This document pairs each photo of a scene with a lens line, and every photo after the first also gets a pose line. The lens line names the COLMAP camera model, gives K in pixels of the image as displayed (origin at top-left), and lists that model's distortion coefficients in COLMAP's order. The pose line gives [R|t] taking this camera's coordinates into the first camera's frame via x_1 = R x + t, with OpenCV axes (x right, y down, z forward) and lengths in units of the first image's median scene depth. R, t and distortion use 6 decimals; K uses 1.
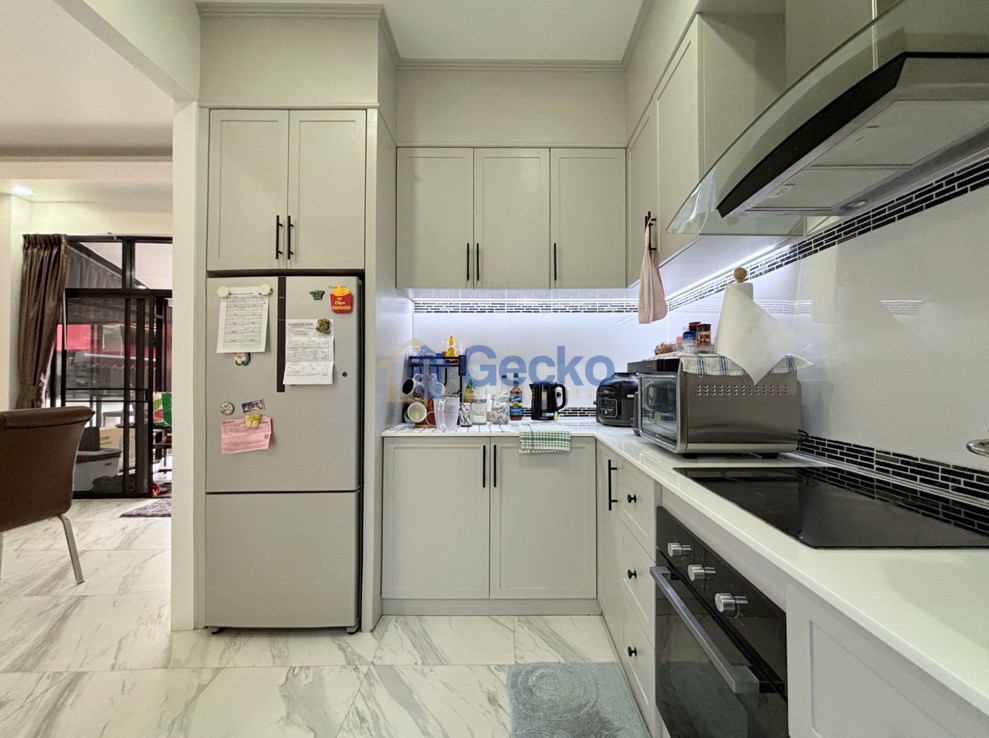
lens RADIAL K [[400.7, 0, 492.3], [0, 400.7, 369.0], [0, 0, 1]] dist [-0.003387, -0.001869]
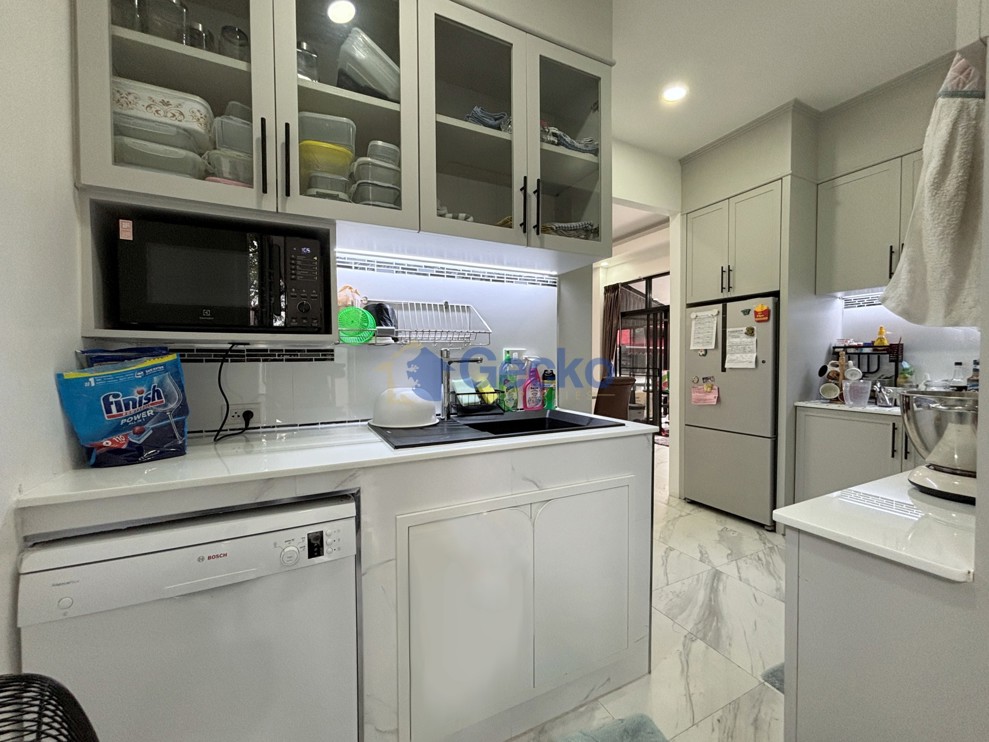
lens RADIAL K [[400.7, 0, 489.6], [0, 400.7, 369.2], [0, 0, 1]] dist [-0.003387, -0.001869]
pose [[0.442171, 0.022151, -0.896657, 0.455395], [0.019699, 0.999214, 0.034398, -0.026664], [0.896715, -0.032873, 0.441387, -0.523688]]
